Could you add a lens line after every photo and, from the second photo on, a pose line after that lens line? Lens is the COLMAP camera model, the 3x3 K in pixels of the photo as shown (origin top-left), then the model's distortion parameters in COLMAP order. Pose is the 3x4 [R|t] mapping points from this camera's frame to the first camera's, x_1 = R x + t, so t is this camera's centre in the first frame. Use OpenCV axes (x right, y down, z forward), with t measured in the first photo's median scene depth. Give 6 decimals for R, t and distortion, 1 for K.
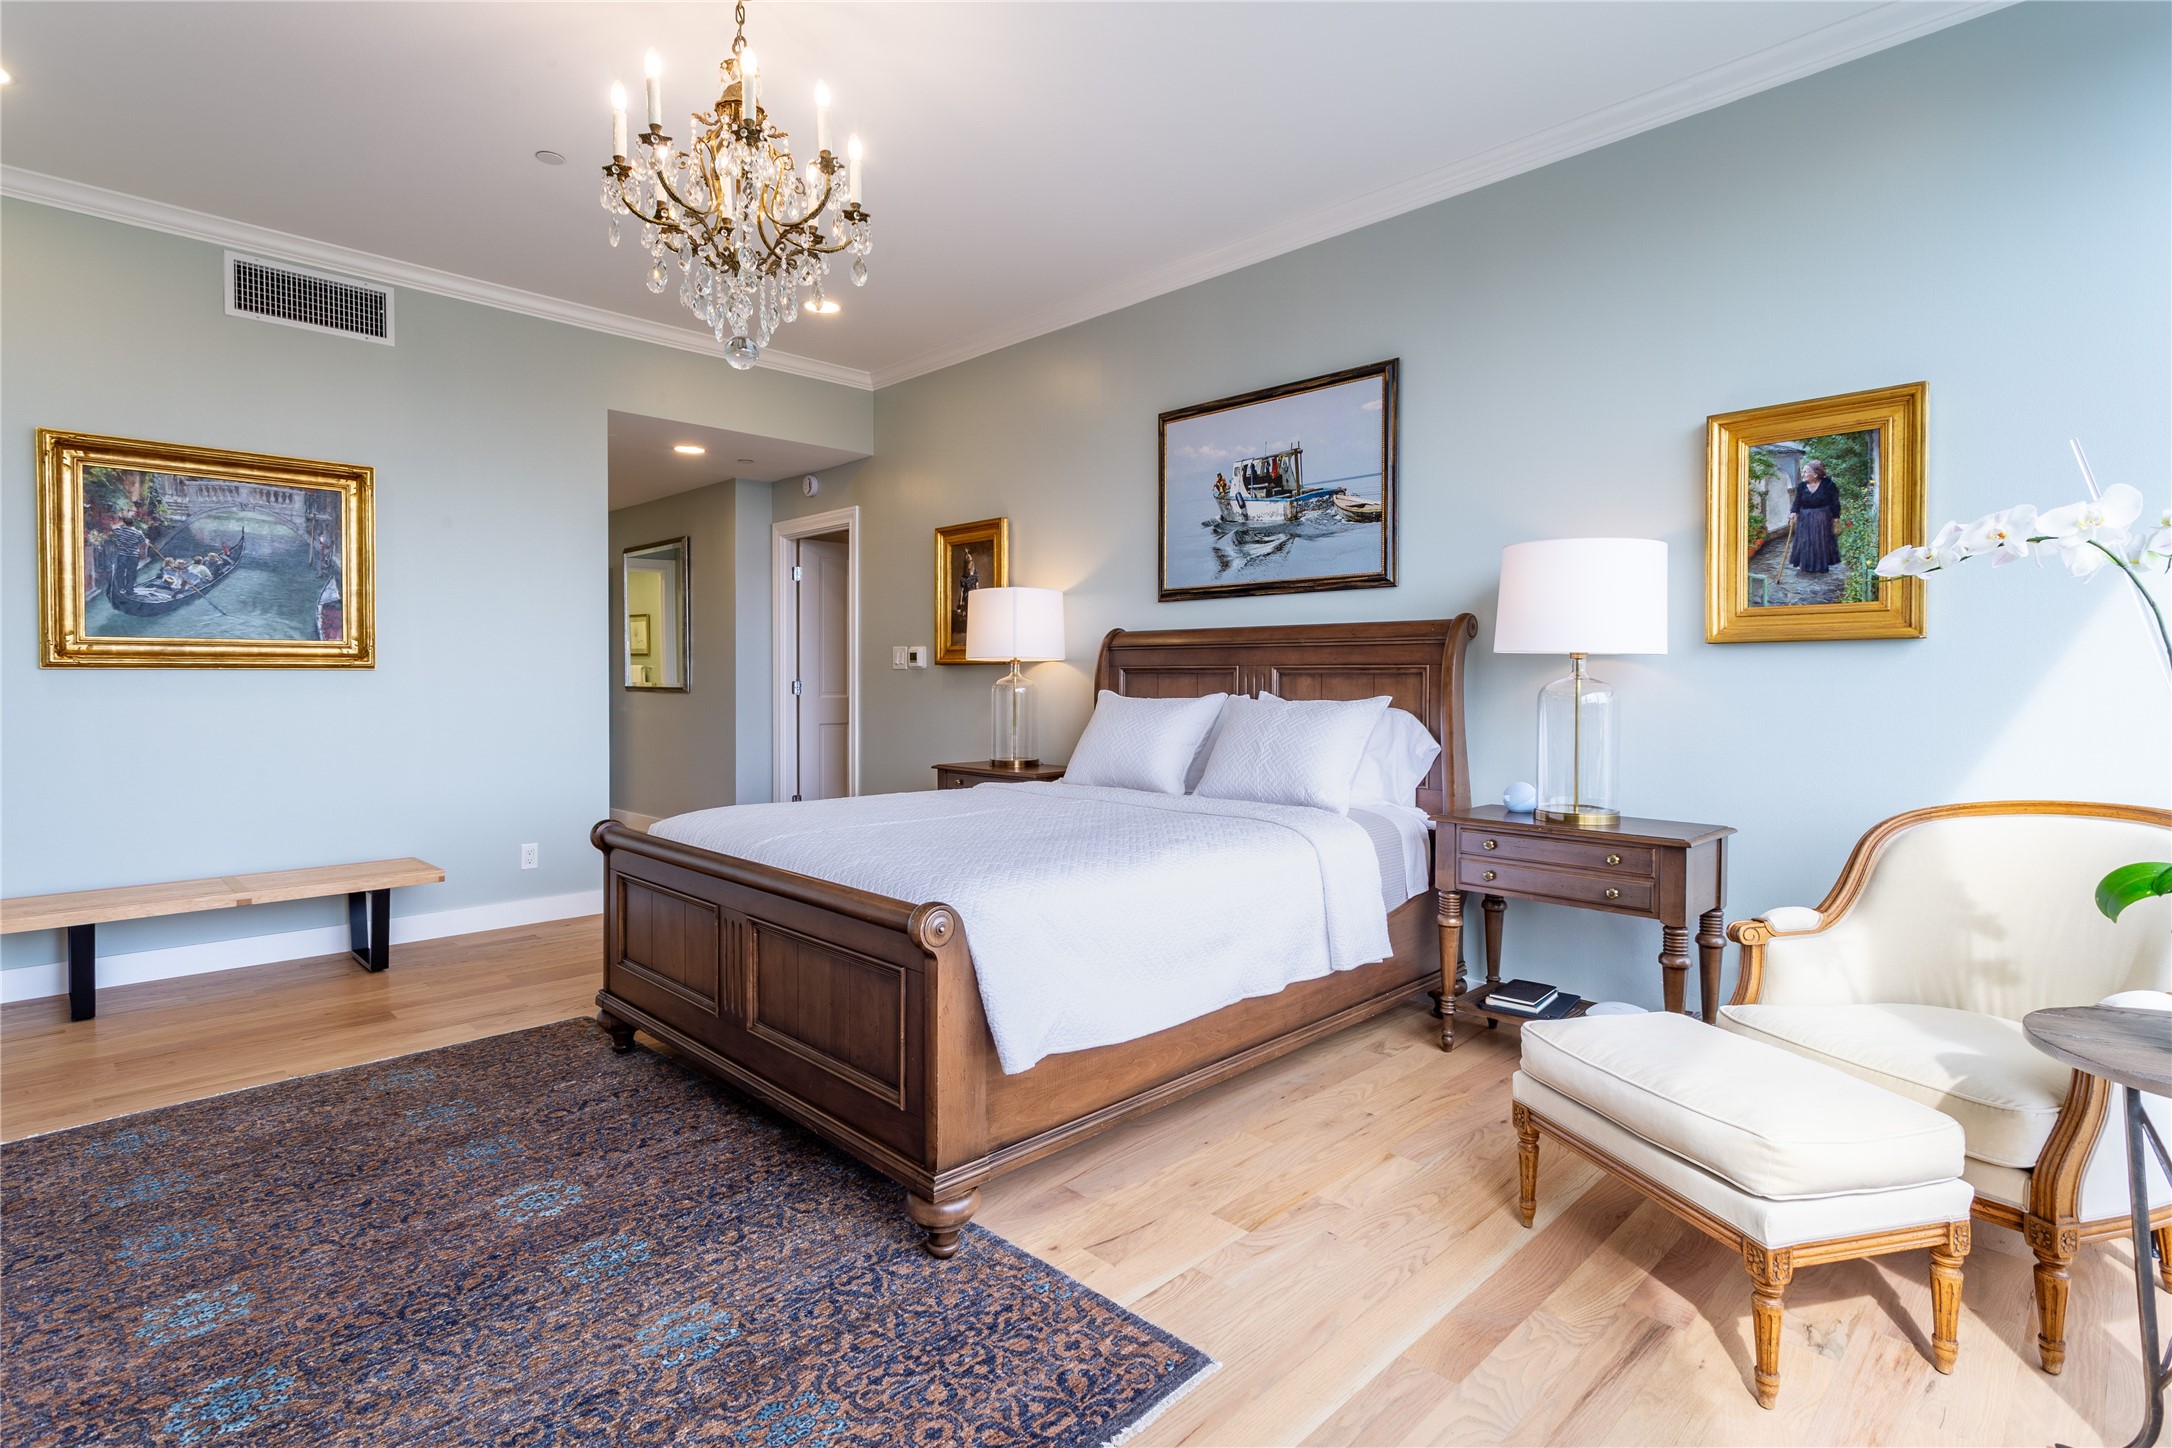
lens RADIAL K [[1035.5, 0, 1046.4], [0, 1035.5, 680.6], [0, 0, 1]] dist [-0.000027, 0.003334]
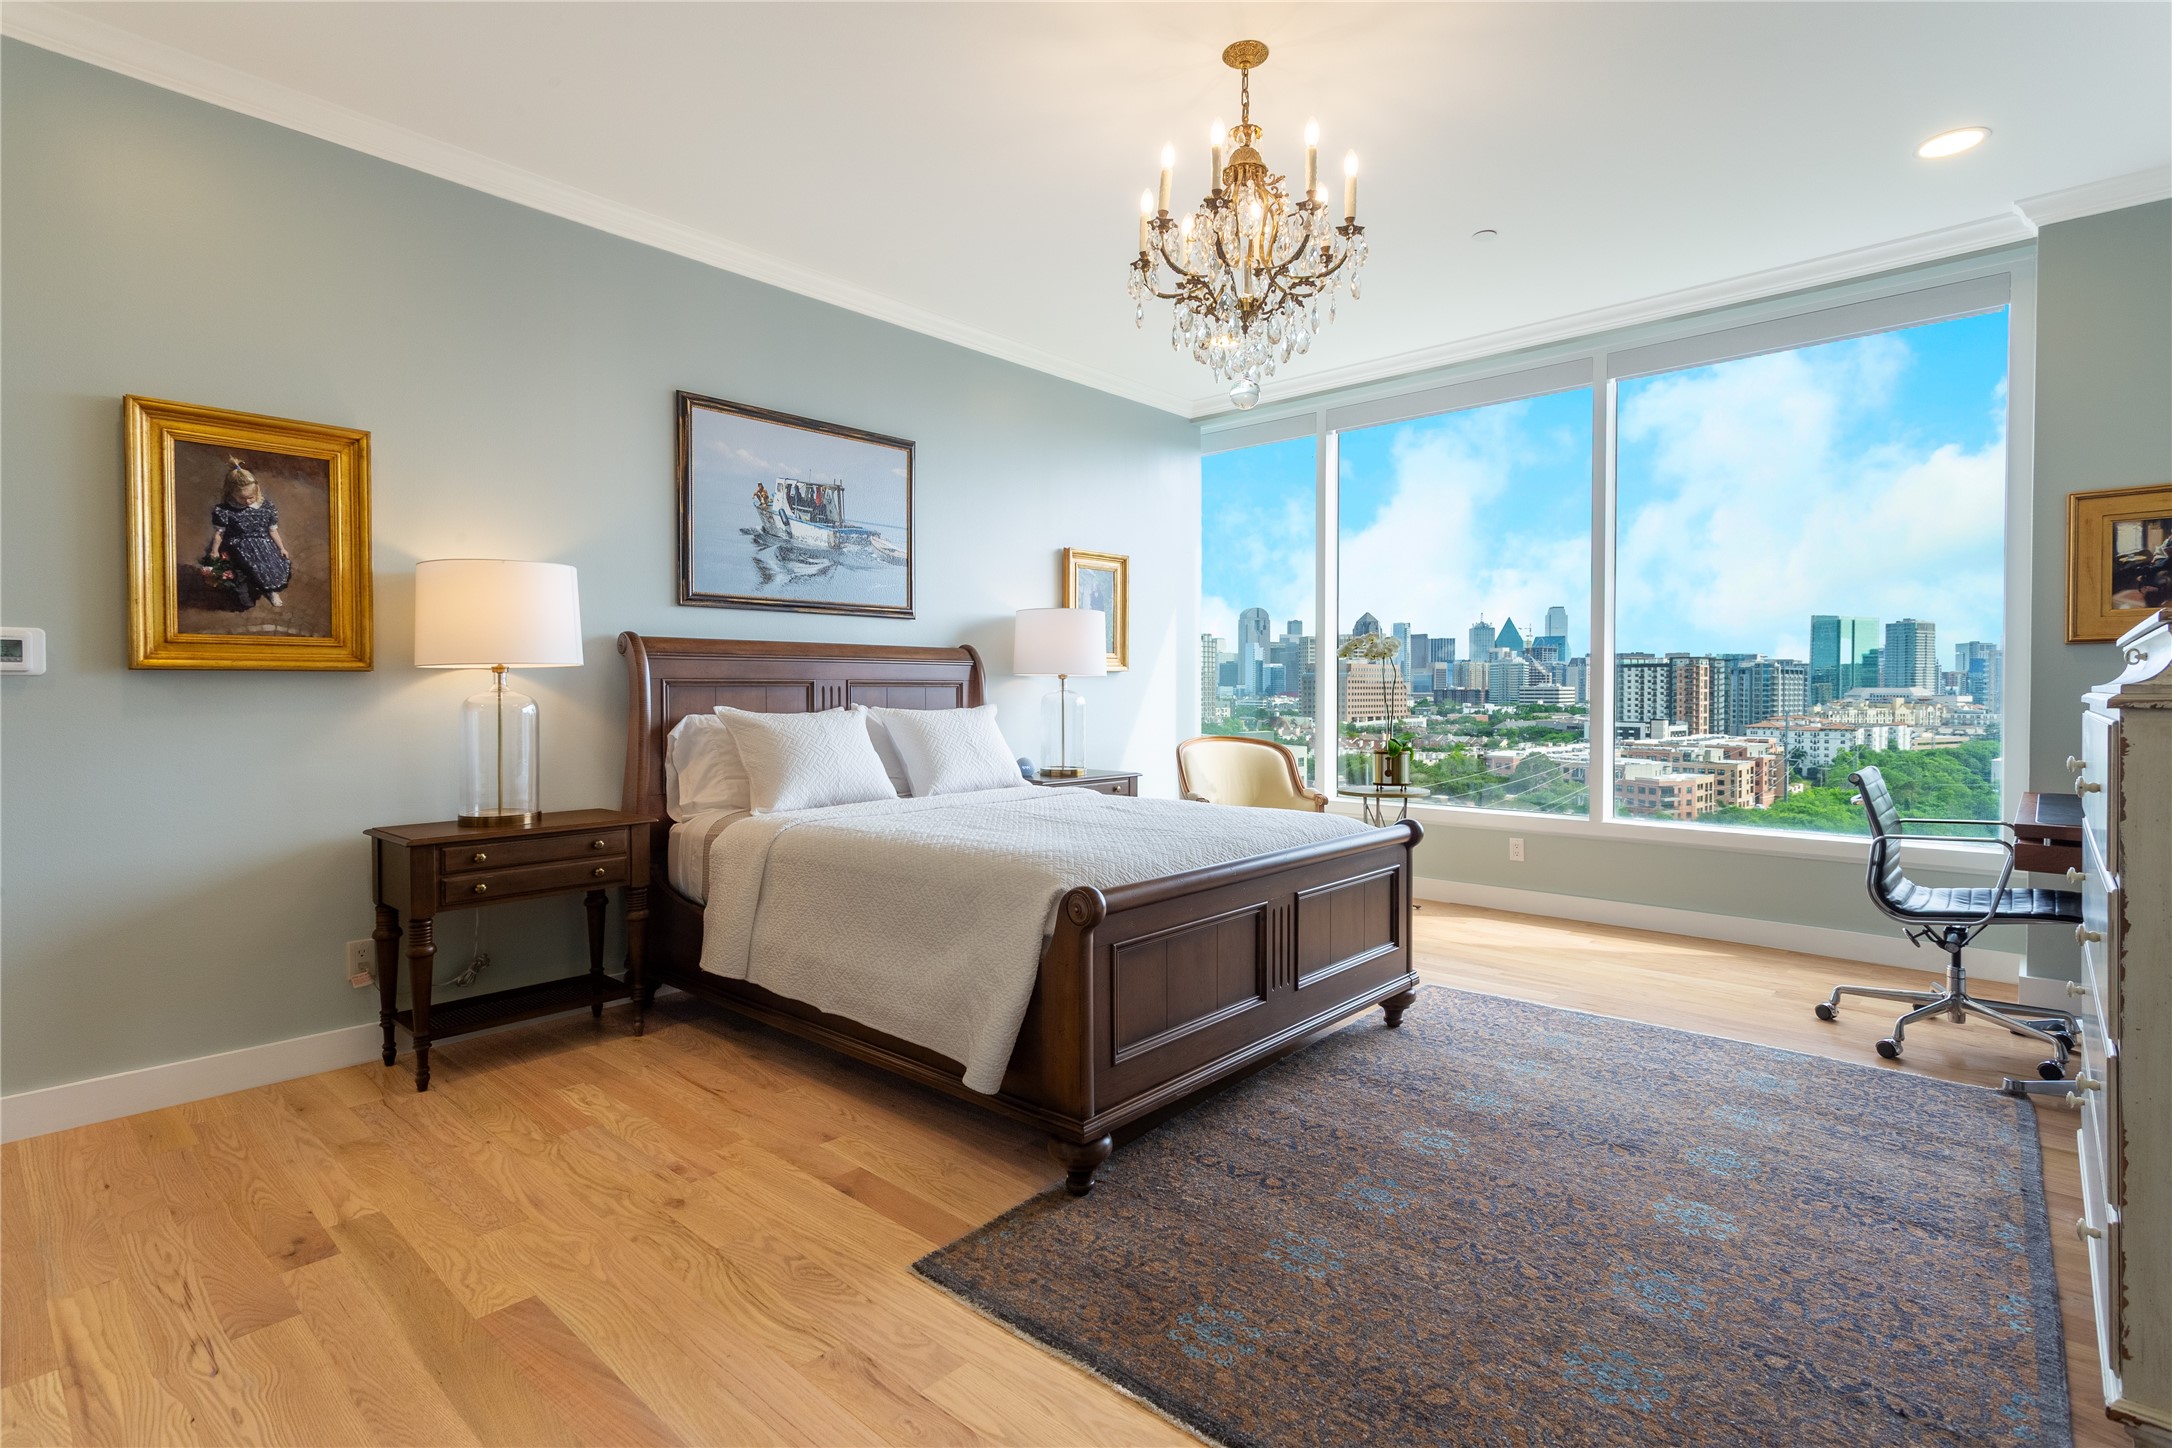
lens RADIAL K [[1035.5, 0, 1090.6], [0, 1035.5, 699.7], [0, 0, 1]] dist [-0.000027, 0.003334]
pose [[-0.060299, -0.004806, 0.998169, -0.850549], [0.013997, 0.999886, 0.005660, 0.003533], [-0.998082, 0.014313, -0.060225, 0.768422]]
